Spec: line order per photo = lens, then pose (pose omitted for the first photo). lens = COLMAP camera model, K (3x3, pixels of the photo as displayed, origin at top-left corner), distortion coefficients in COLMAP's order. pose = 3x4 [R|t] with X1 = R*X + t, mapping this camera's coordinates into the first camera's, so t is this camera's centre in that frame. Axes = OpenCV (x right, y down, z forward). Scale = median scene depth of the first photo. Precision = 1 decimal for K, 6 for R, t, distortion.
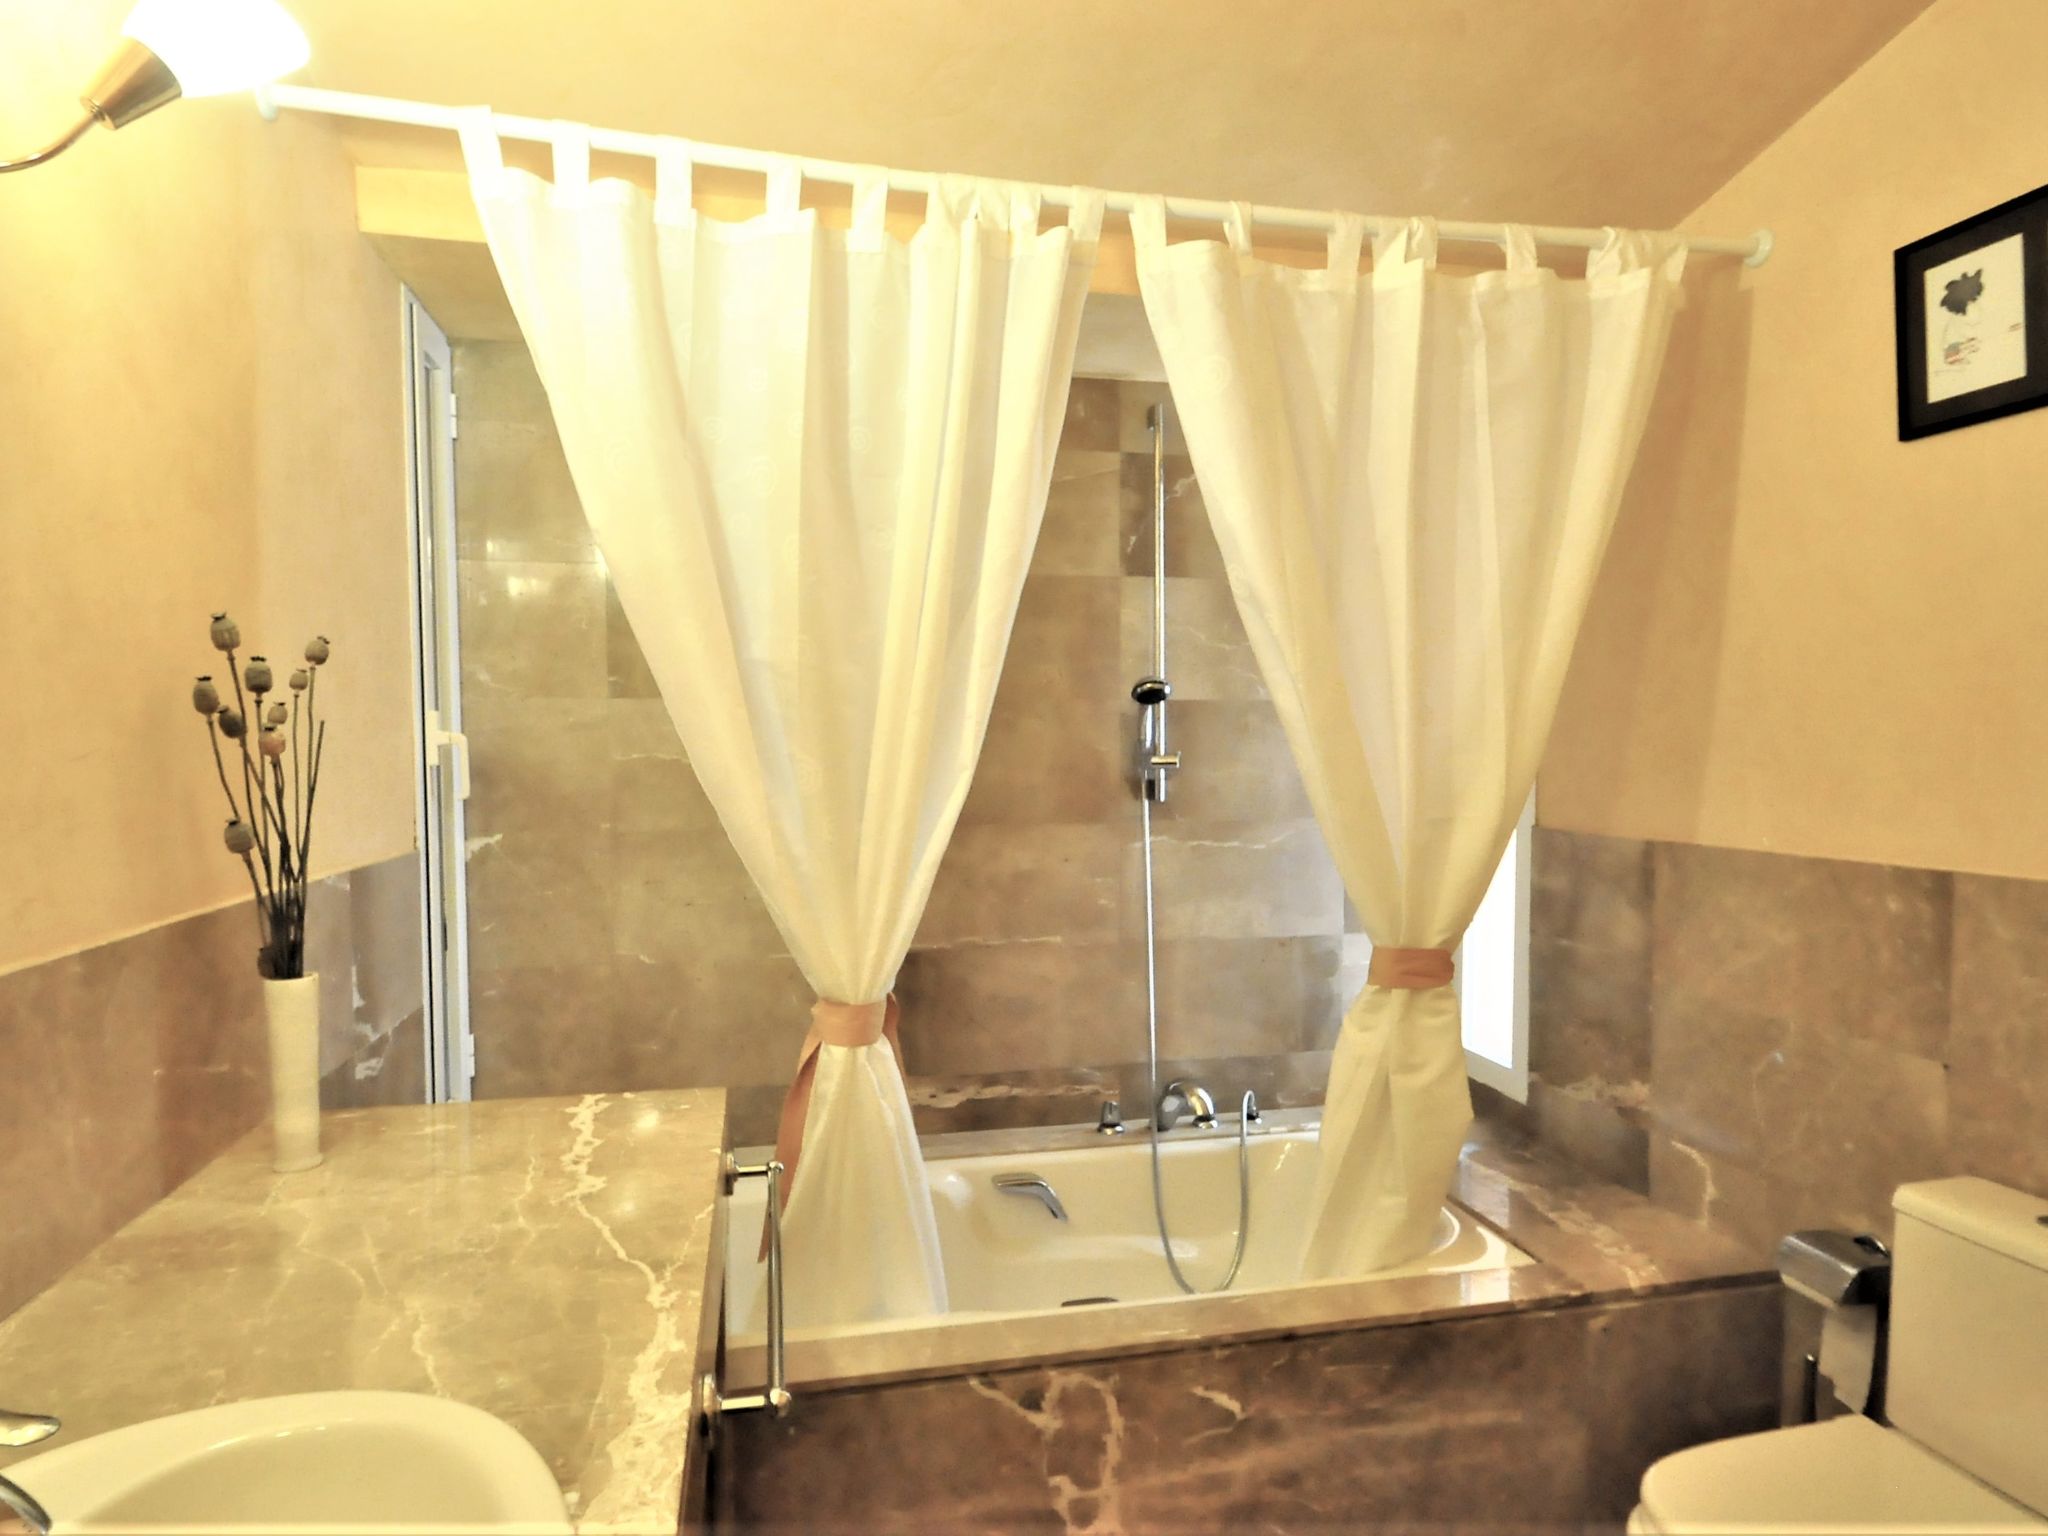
lens RADIAL K [[1176.5, 0, 1026.3], [0, 1176.5, 782.2], [0, 0, 1]] dist [0.007910, -0.000907]
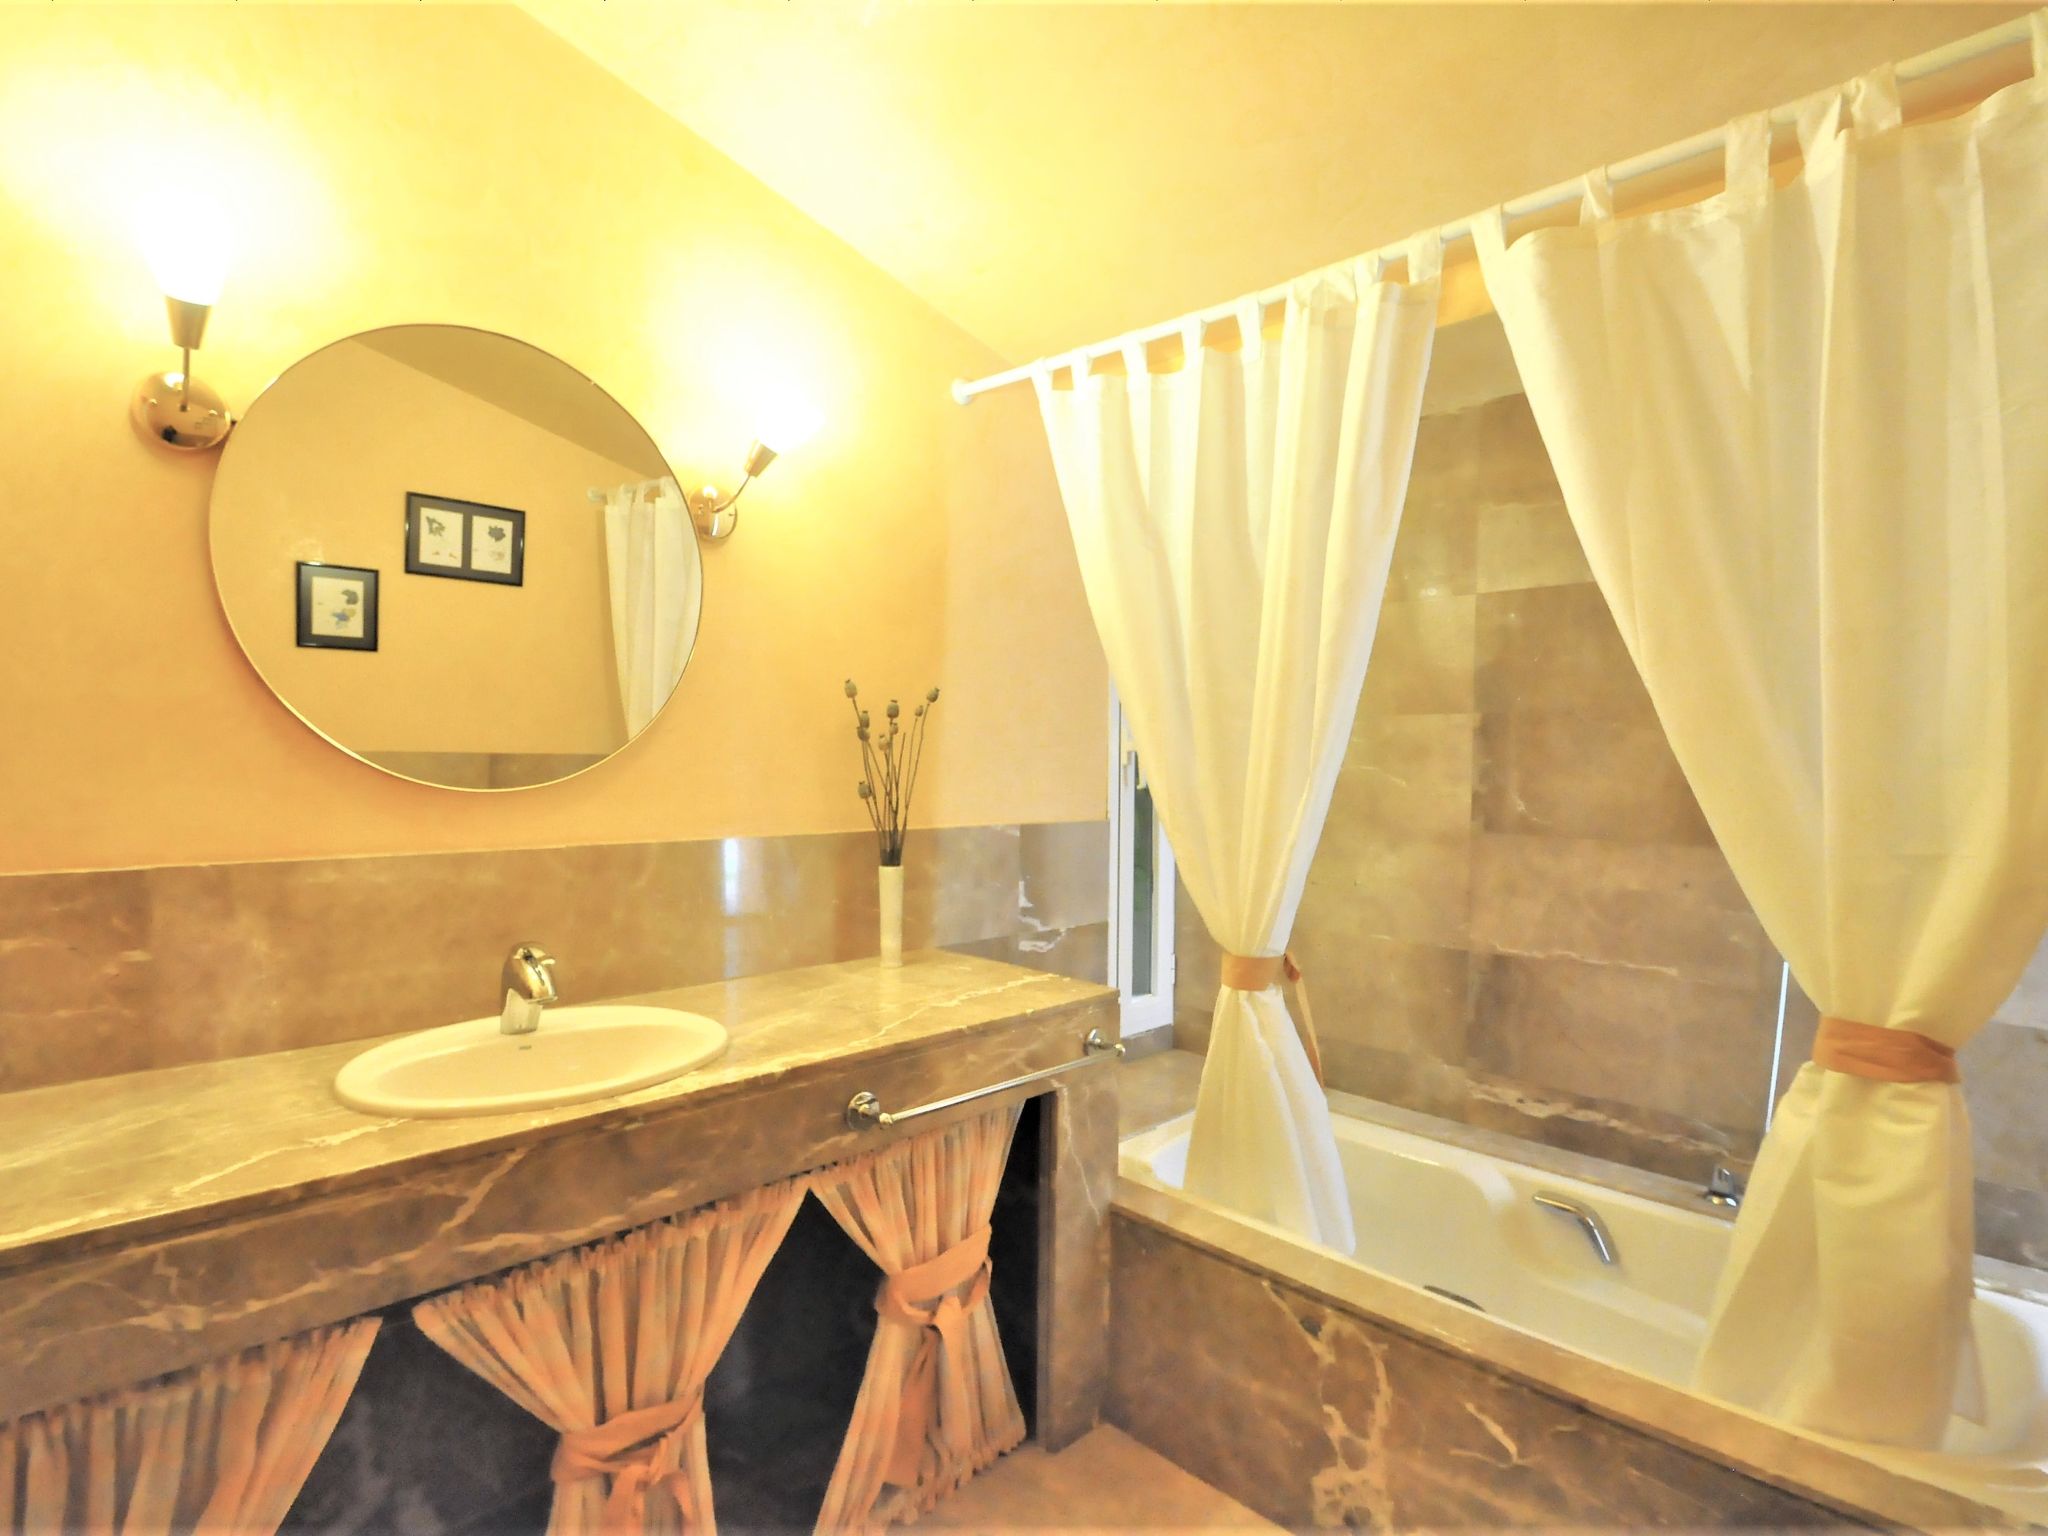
lens RADIAL K [[1083.9, 0, 1026.5], [0, 1083.9, 777.1], [0, 0, 1]] dist [0.004353, -0.016933]
pose [[0.513573, 0.020716, -0.857796, 0.716975], [-0.044523, 0.999005, -0.002530, 0.011378], [0.856890, 0.039490, 0.513985, 0.200152]]
